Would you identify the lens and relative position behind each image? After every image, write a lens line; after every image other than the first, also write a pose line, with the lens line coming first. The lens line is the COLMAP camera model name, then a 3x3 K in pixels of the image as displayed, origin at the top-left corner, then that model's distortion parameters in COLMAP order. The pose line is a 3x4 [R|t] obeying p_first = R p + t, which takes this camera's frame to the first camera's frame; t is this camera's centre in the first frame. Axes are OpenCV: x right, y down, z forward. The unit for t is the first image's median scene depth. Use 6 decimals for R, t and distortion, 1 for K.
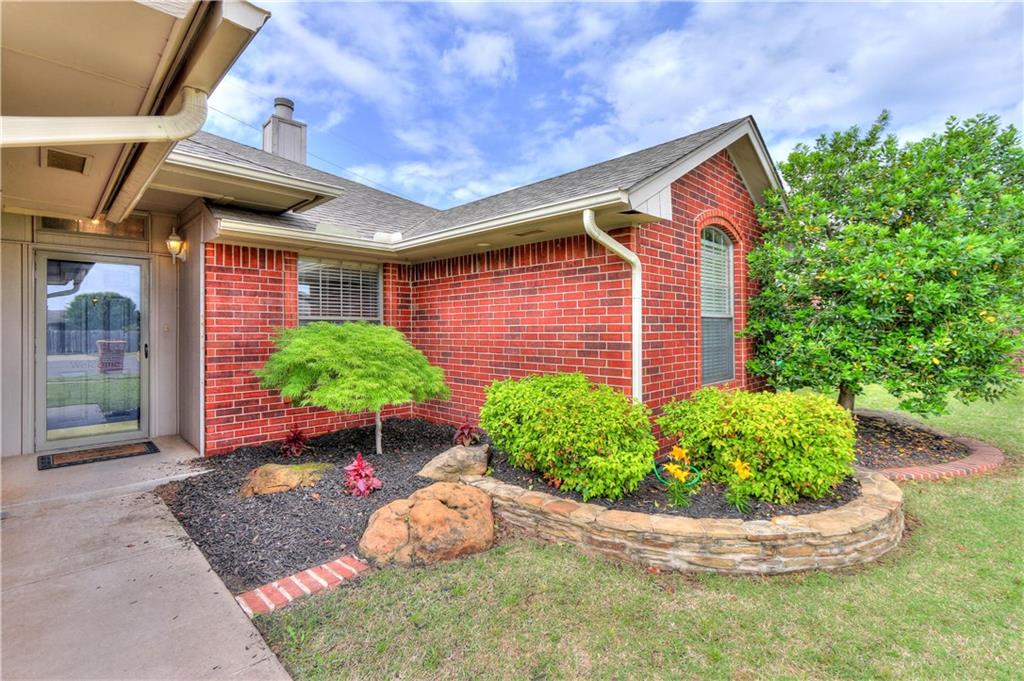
lens RADIAL K [[472.9, 0, 514.1], [0, 472.9, 337.3], [0, 0, 1]] dist [0.000292, 0.000195]
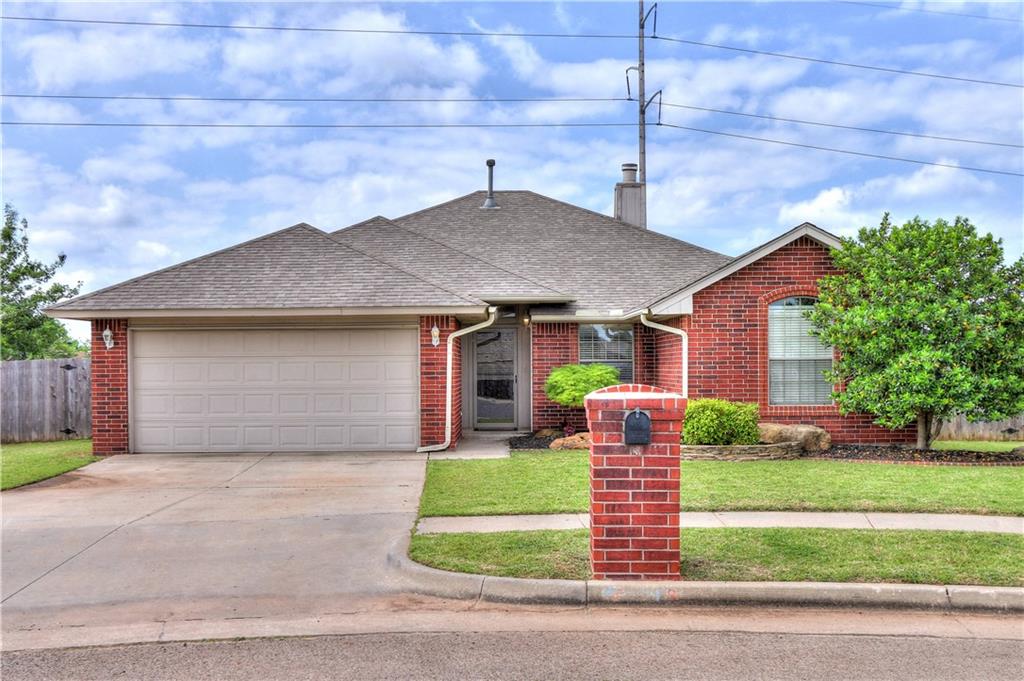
lens RADIAL K [[1137.0, 0, 511.5], [0, 1137.0, 342.2], [0, 0, 1]] dist [-0.007223, -0.000518]
pose [[0.714397, -0.012017, -0.699637, 2.631537], [-0.009795, 0.999583, -0.027171, 0.007869], [0.699672, 0.026264, 0.713982, -2.469577]]
